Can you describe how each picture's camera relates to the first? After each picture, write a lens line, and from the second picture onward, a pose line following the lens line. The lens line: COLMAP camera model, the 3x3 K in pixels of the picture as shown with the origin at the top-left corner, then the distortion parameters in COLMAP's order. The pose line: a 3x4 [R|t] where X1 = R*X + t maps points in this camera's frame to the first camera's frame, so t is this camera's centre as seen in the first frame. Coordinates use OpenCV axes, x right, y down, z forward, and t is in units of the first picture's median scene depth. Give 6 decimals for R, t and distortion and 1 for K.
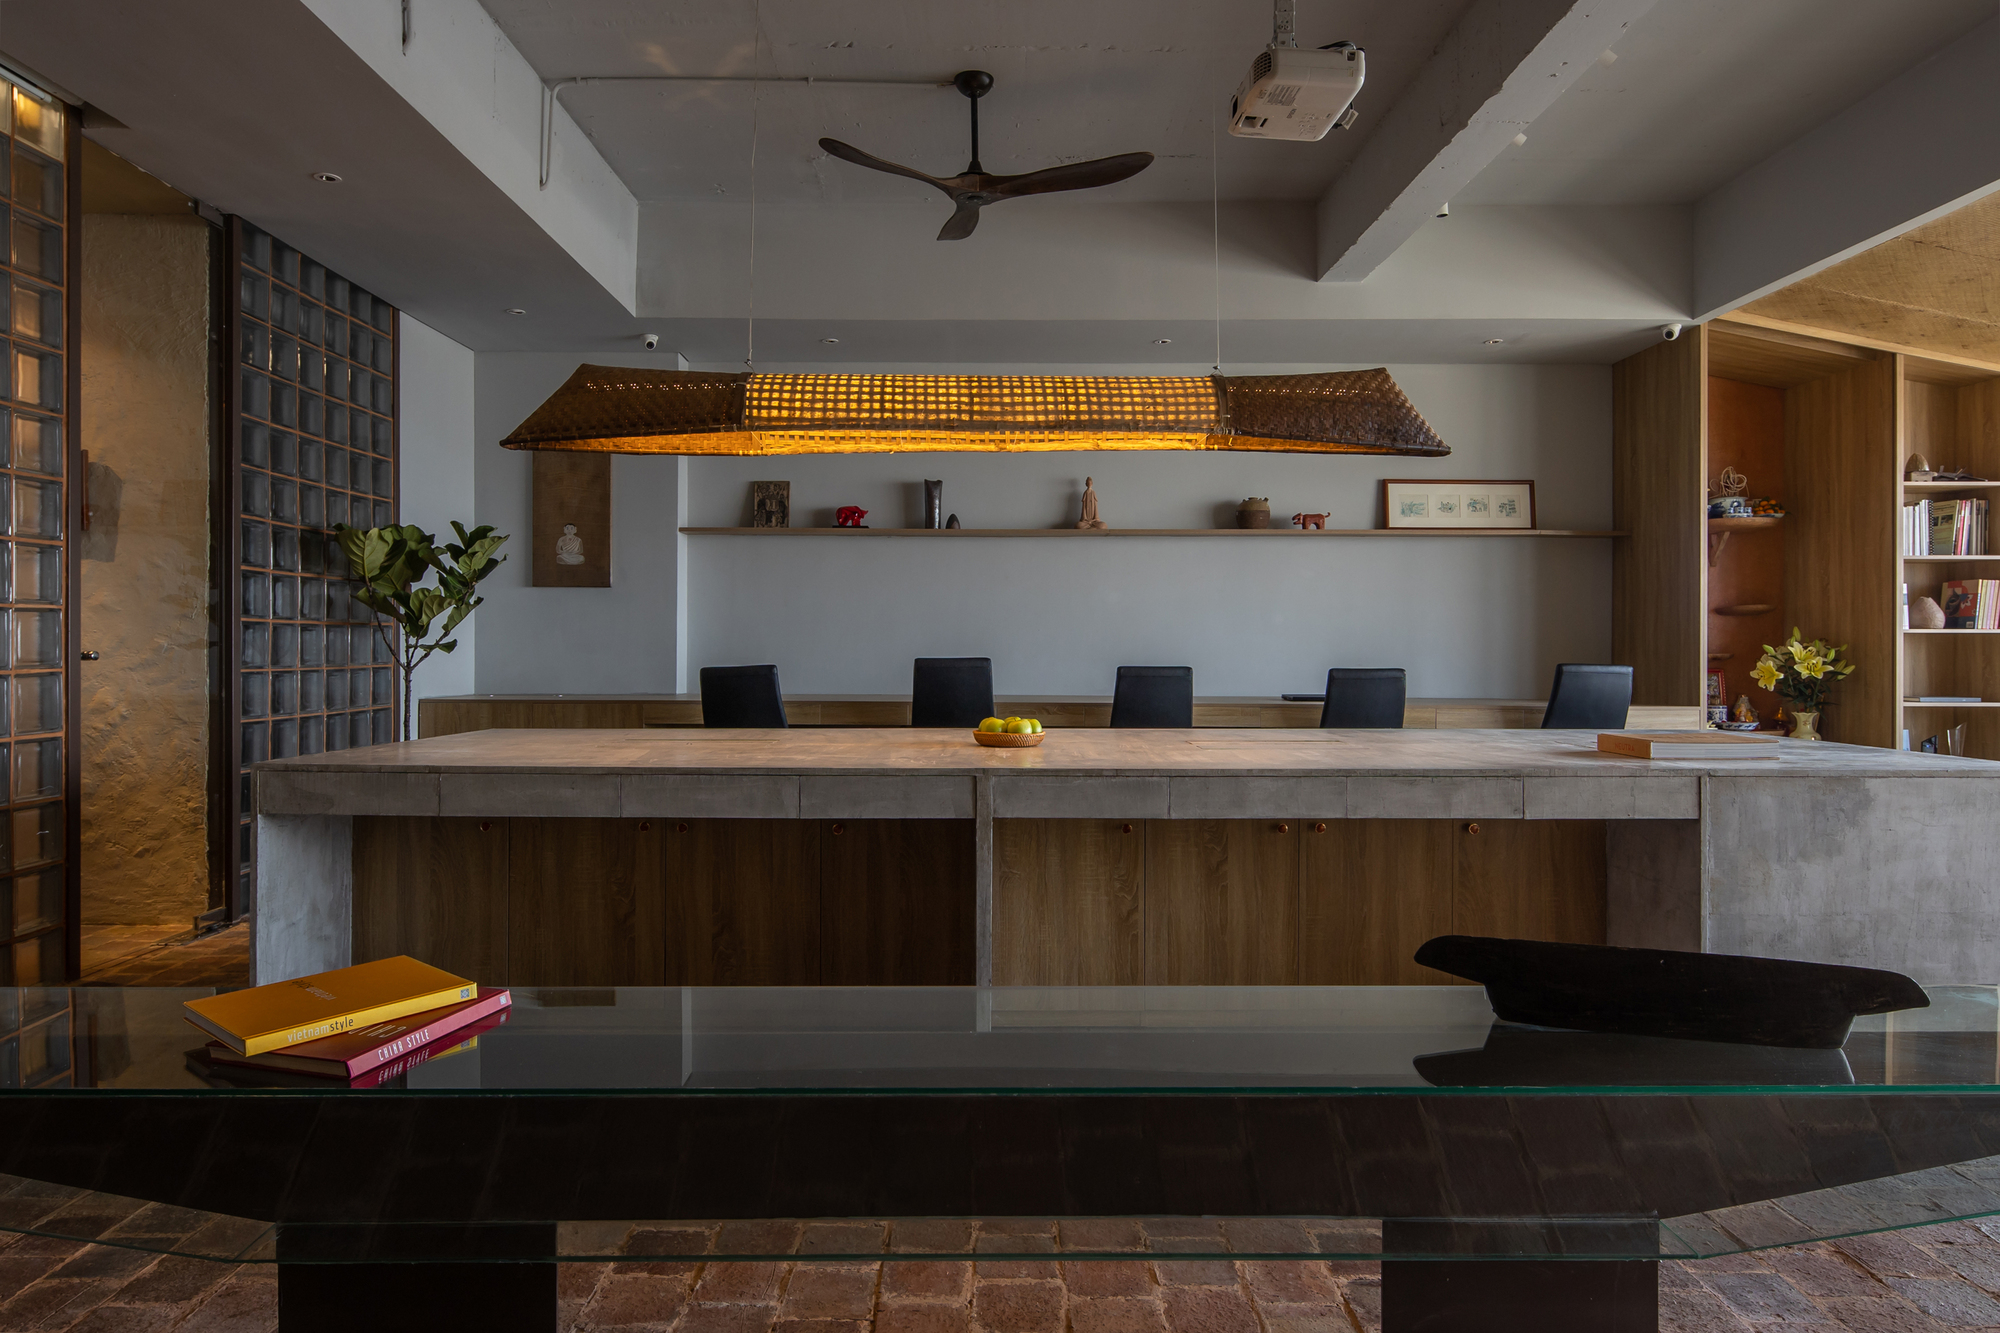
lens RADIAL K [[1201.2, 0, 1000.0], [0, 1201.2, 666.5], [0, 0, 1]] dist [0.000700, 0.000080]
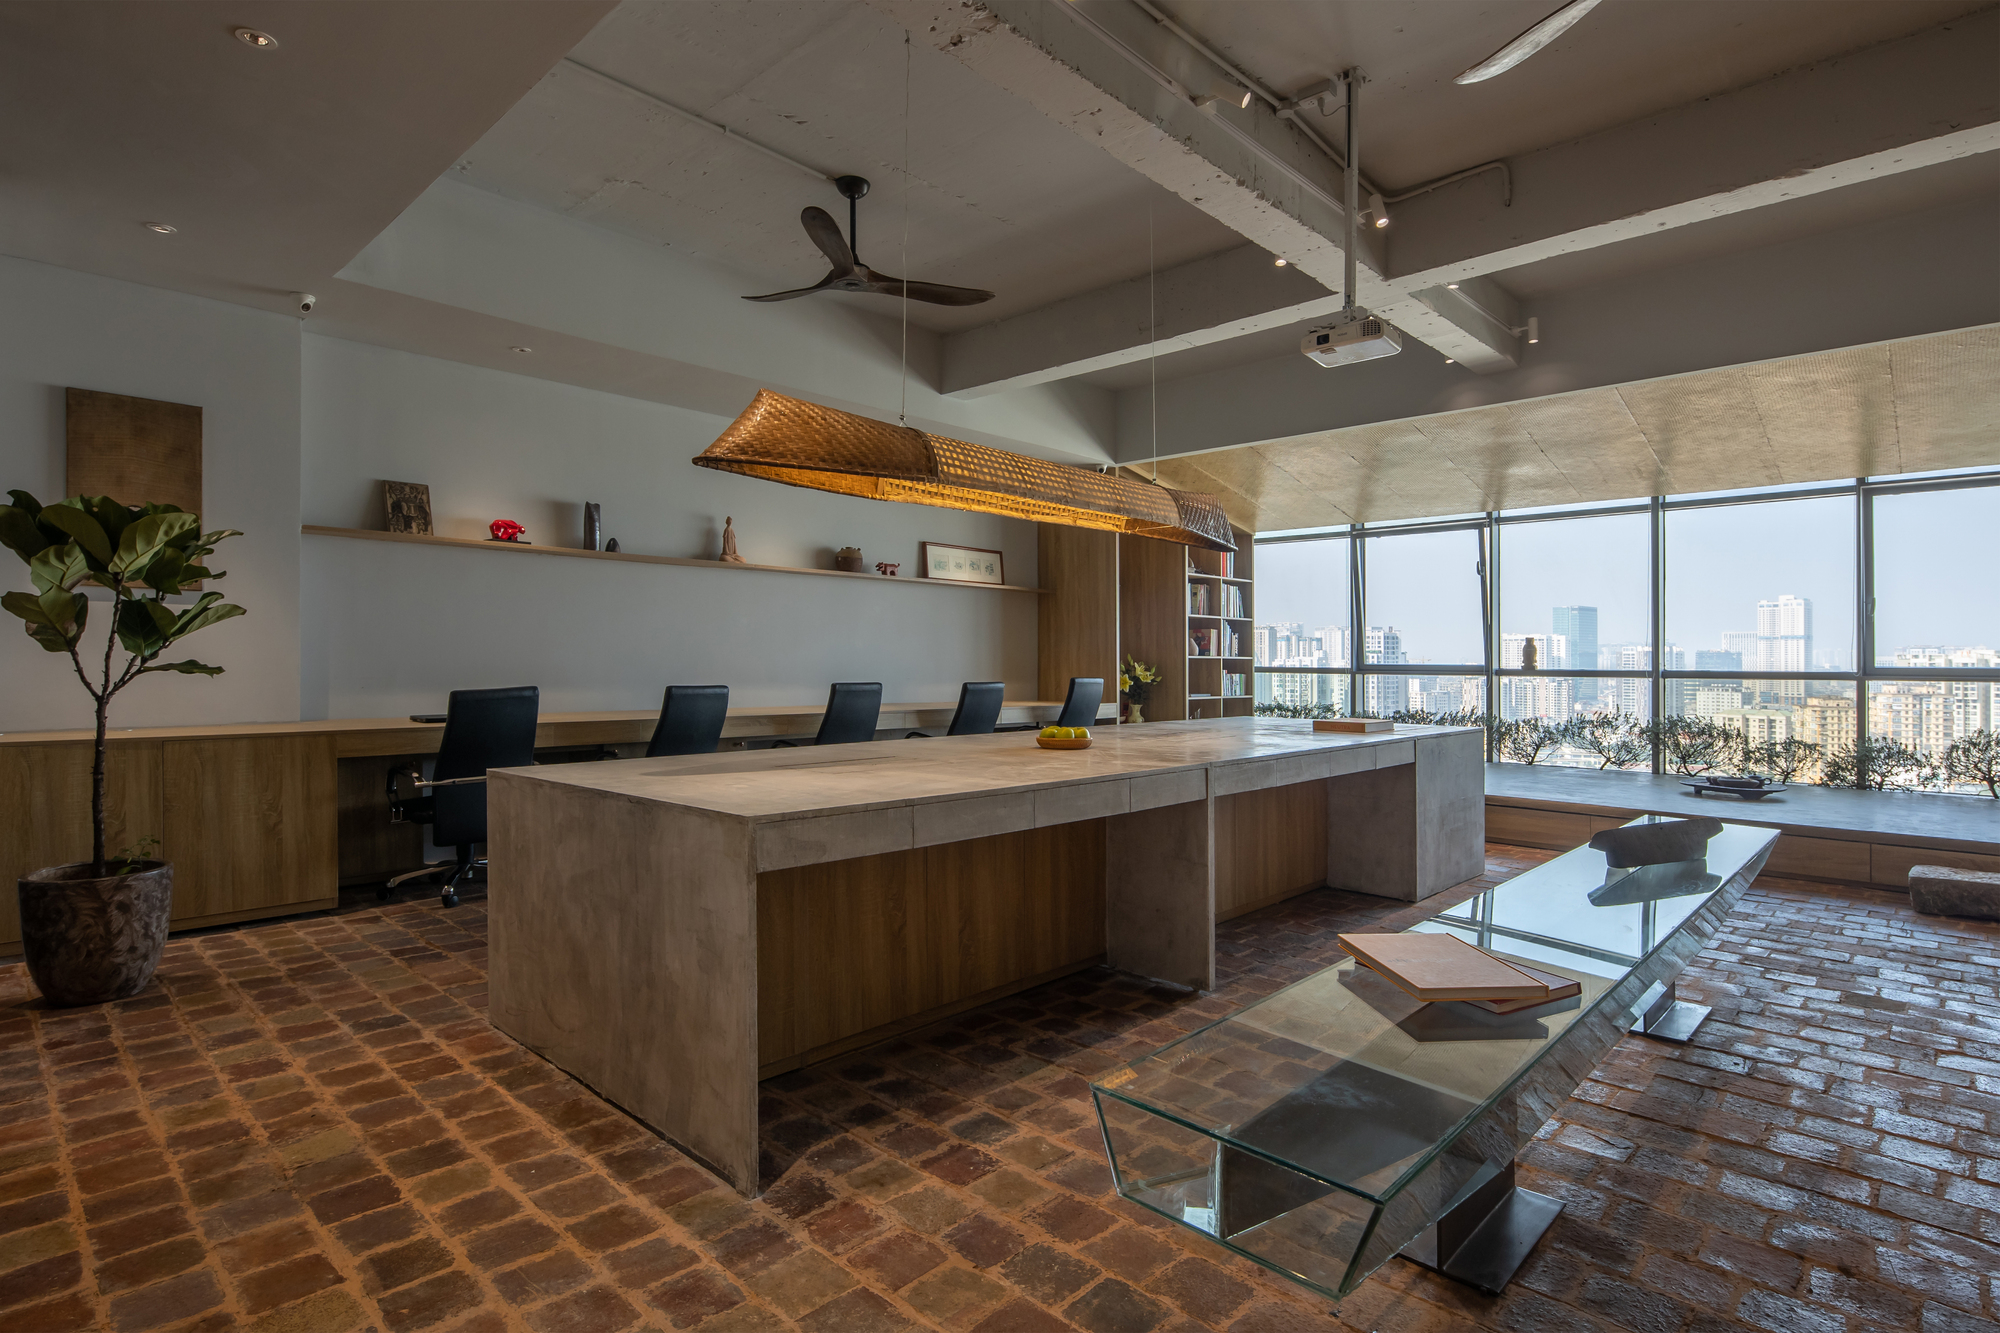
lens RADIAL K [[989.8, 0, 1000.0], [0, 989.8, 666.5], [0, 0, 1]] dist [0.001240, -0.002021]
pose [[0.703184, -0.000502, 0.711008, -0.420584], [0.004852, 0.999980, -0.004093, -0.010281], [-0.710991, 0.006328, 0.703172, 0.158869]]
